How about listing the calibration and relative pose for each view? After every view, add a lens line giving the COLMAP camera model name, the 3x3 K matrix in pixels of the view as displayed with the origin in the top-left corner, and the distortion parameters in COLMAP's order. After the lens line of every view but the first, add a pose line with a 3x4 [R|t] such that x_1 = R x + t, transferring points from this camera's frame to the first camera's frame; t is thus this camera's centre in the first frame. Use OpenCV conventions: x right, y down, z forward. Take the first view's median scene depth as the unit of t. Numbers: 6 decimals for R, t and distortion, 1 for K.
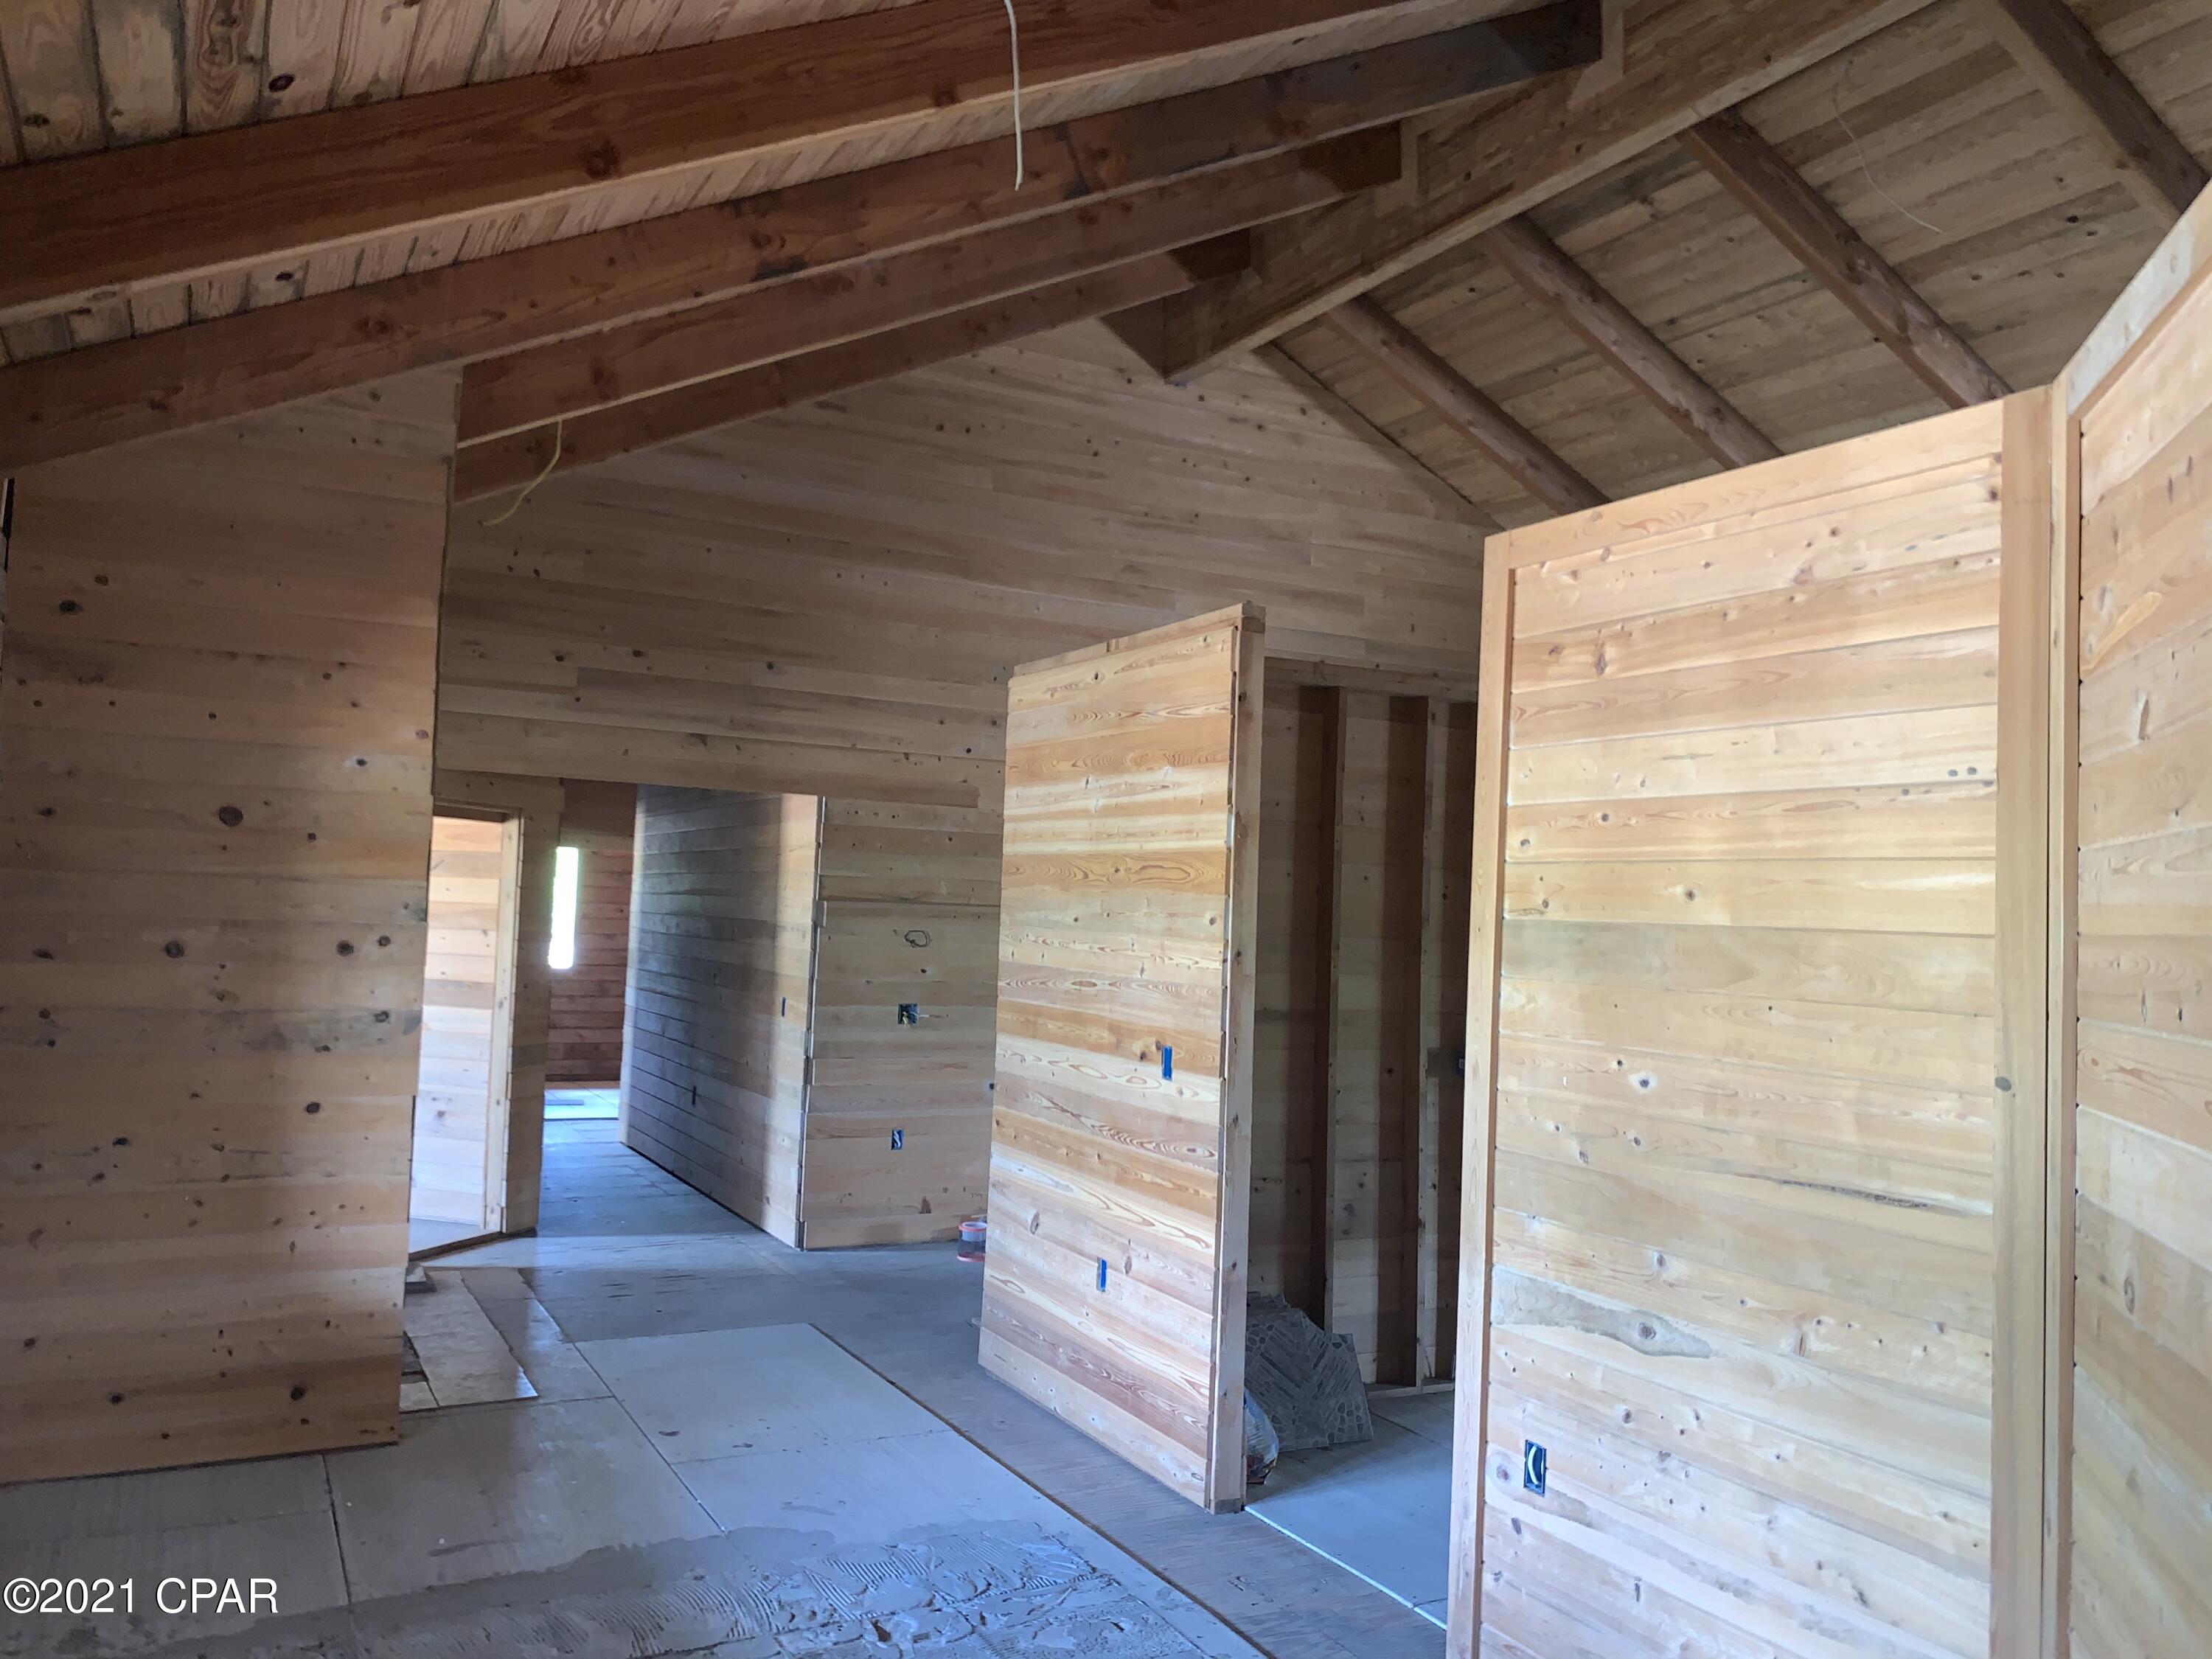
lens RADIAL K [[1696.7, 0, 1119.2], [0, 1696.7, 831.6], [0, 0, 1]] dist [0.037653, -0.050451]
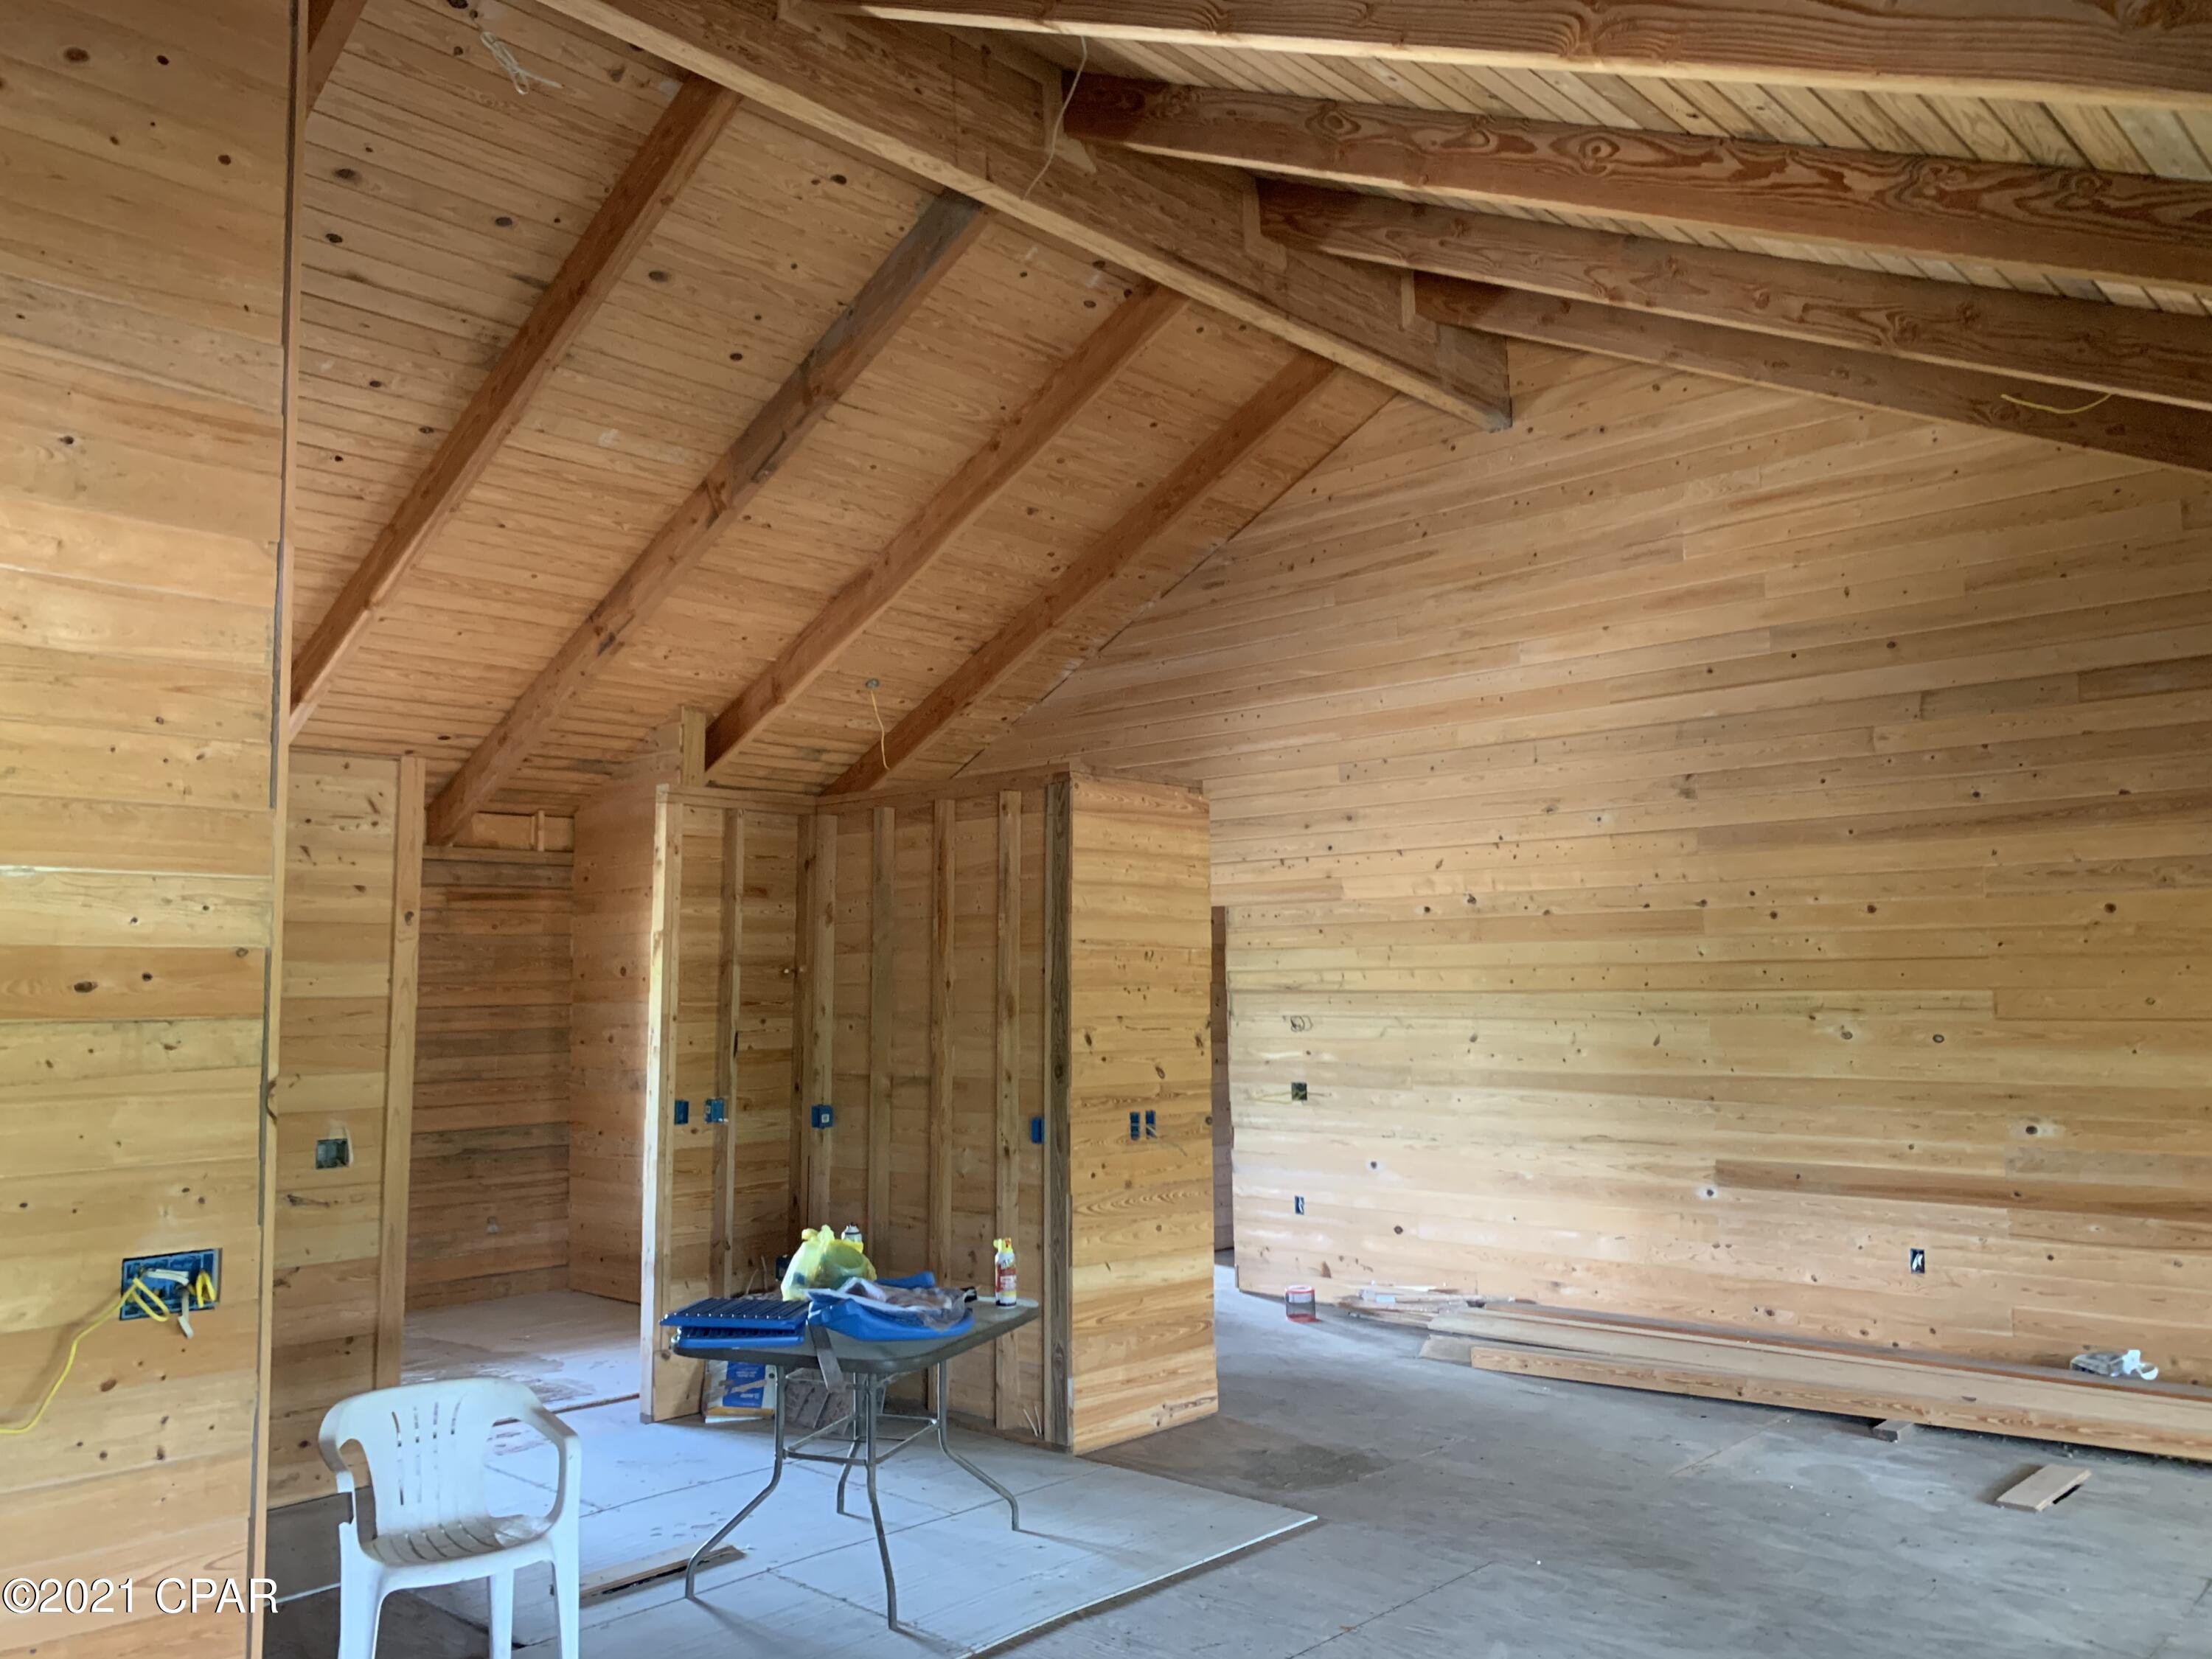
lens RADIAL K [[1696.7, 0, 1092.5], [0, 1696.7, 827.8], [0, 0, 1]] dist [0.037653, -0.050451]
pose [[0.313434, -0.134590, -0.940024, 0.902001], [0.070320, 0.990477, -0.118367, 0.058358], [0.947003, -0.029003, 0.319913, 0.518968]]
